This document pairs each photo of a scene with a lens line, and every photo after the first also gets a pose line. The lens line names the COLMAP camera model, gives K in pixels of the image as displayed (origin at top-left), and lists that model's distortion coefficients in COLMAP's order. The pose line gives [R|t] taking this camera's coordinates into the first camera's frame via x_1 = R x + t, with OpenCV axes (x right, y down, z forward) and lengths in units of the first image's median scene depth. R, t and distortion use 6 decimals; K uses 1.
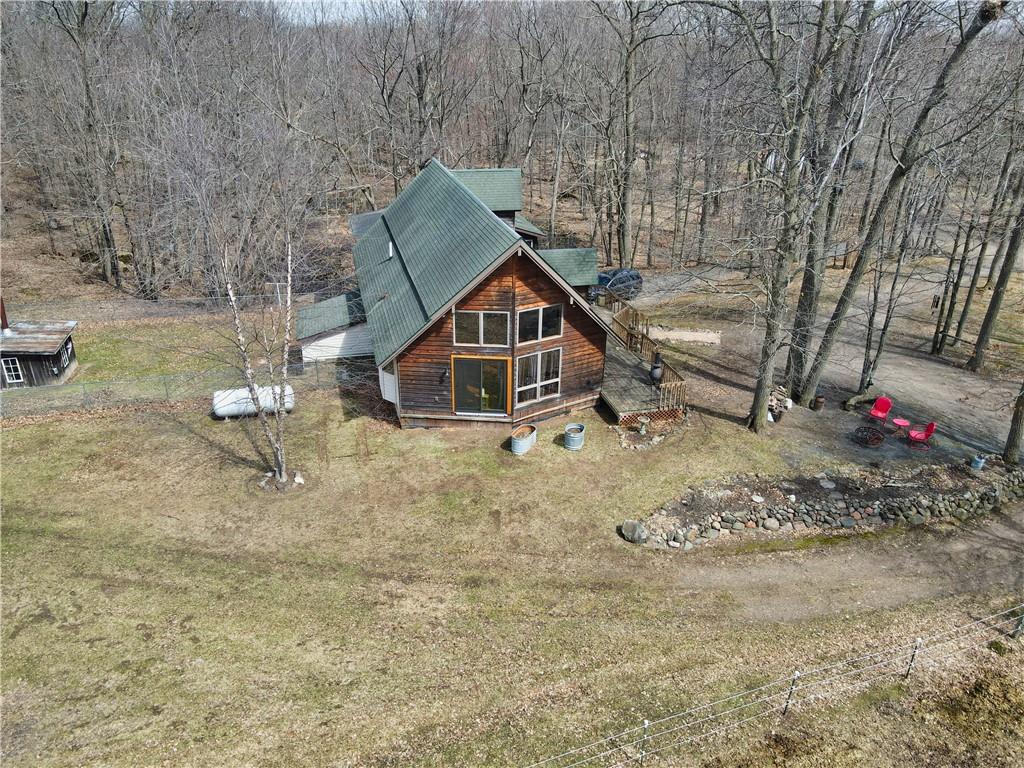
lens RADIAL K [[758.0, 0, 513.9], [0, 758.0, 384.8], [0, 0, 1]] dist [0.023358, -0.000422]
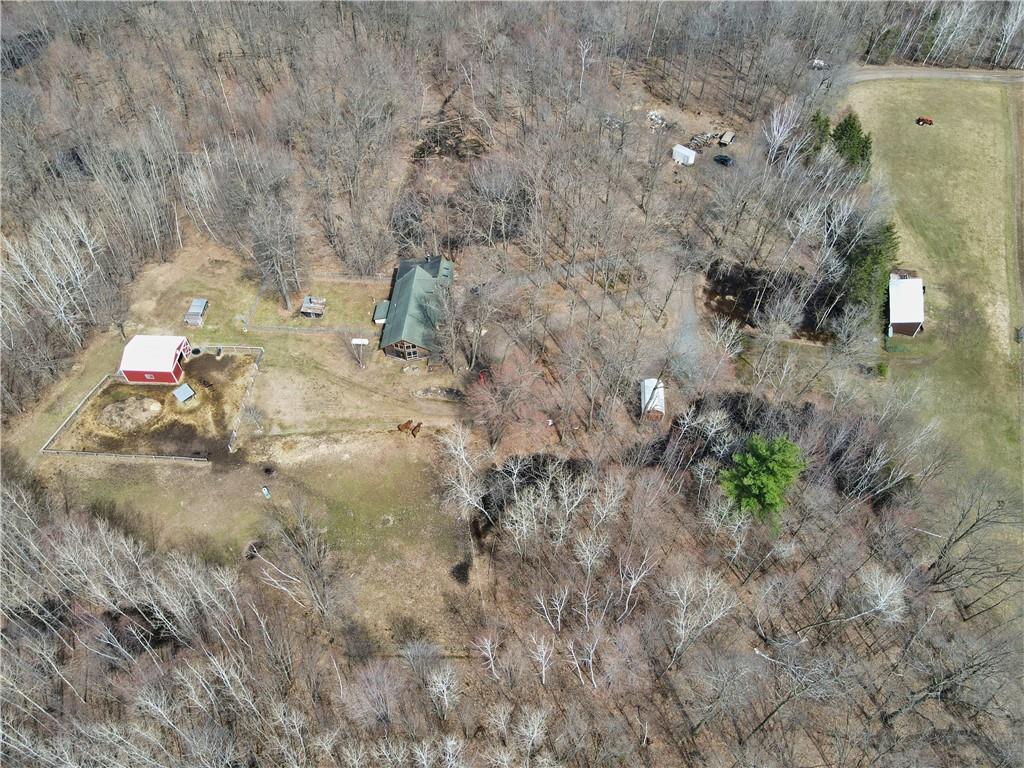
lens RADIAL K [[758.0, 0, 511.7], [0, 758.0, 385.3], [0, 0, 1]] dist [0.023358, -0.000422]
pose [[0.952828, 0.237734, -0.188683, 1.668774], [-0.125111, 0.874042, 0.469465, -2.289058], [0.276524, -0.423713, 0.862555, -3.230203]]
